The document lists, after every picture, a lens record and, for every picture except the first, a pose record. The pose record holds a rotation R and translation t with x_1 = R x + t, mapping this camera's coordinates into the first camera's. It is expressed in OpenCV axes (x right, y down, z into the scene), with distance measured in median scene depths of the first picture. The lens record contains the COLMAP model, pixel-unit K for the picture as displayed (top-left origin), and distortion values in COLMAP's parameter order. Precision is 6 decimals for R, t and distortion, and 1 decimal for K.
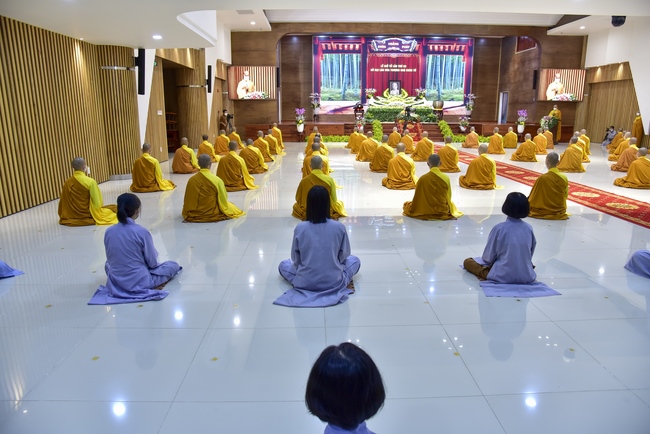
lens RADIAL K [[440.1, 0, 325.0], [0, 440.1, 217.0], [0, 0, 1]] dist [-0.103636, 0.064918]
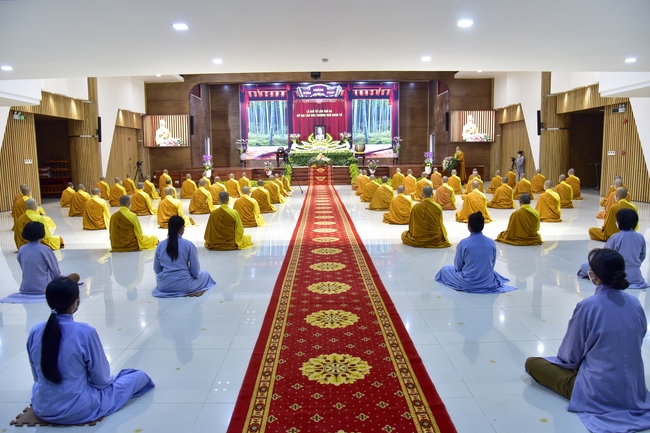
lens RADIAL K [[464.0, 0, 325.0], [0, 464.0, 216.5], [0, 0, 1]] dist [-0.087329, 0.002595]
pose [[0.999779, -0.009843, -0.018557, 0.190278], [0.007811, 0.994274, -0.106579, 0.010677], [0.019500, 0.106410, 0.994131, -0.043641]]
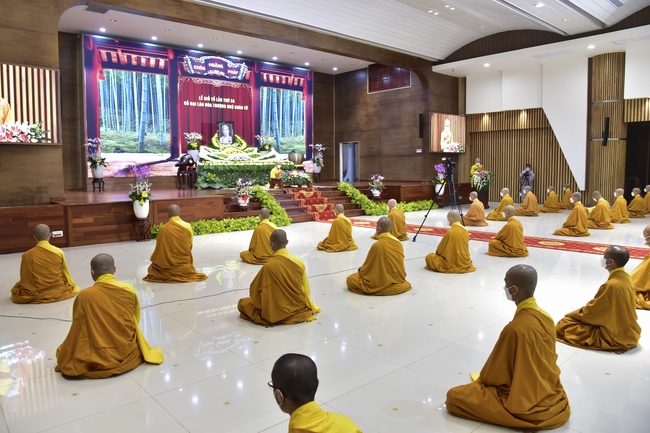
lens RADIAL K [[471.9, 0, 305.3], [0, 471.9, 199.5], [0, 0, 1]] dist [-0.080300, 0.003082]
pose [[0.776489, -0.048039, 0.628297, -0.180380], [0.156441, 0.980569, -0.118367, -0.104820], [-0.610402, 0.190202, 0.768916, 0.428078]]
